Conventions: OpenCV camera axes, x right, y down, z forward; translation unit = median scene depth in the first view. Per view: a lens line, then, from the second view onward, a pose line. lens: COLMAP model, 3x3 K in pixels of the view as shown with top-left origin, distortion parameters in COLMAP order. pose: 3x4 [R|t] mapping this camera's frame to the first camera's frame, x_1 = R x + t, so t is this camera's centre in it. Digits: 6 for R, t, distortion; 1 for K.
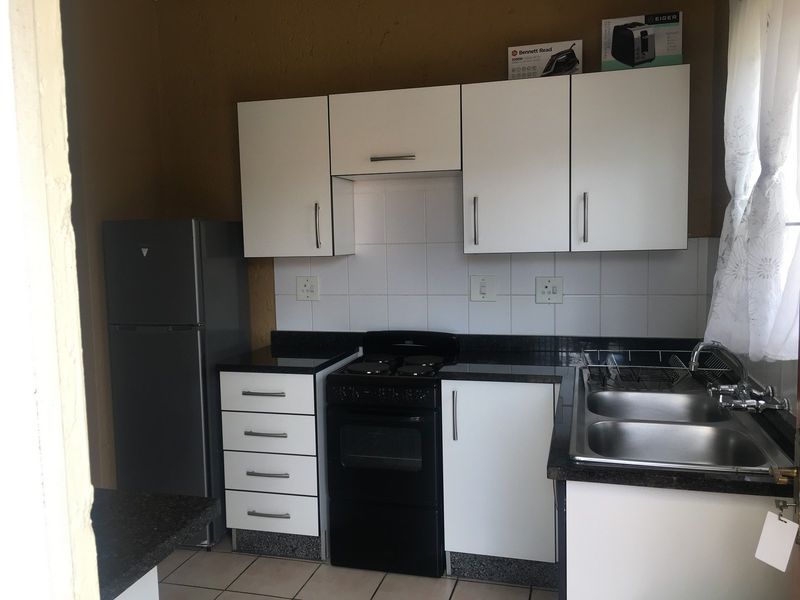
lens RADIAL K [[642.7, 0, 401.4], [0, 642.7, 299.8], [0, 0, 1]] dist [-0.009443, -0.033764]
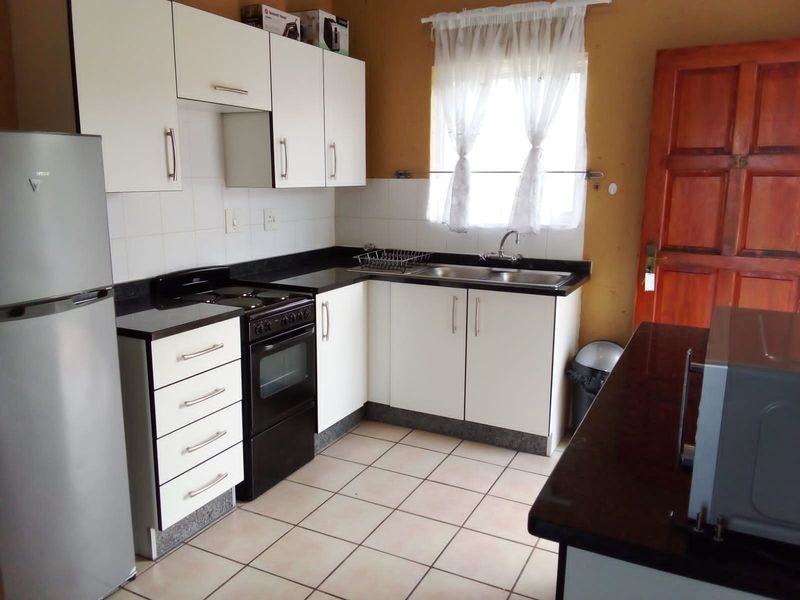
lens RADIAL K [[642.7, 0, 399.4], [0, 642.7, 301.3], [0, 0, 1]] dist [-0.009443, -0.033764]
pose [[0.202550, -0.161636, 0.965840, -0.989967], [0.076189, 0.985895, 0.149014, -0.026694], [-0.976304, 0.043404, 0.212008, 0.562325]]
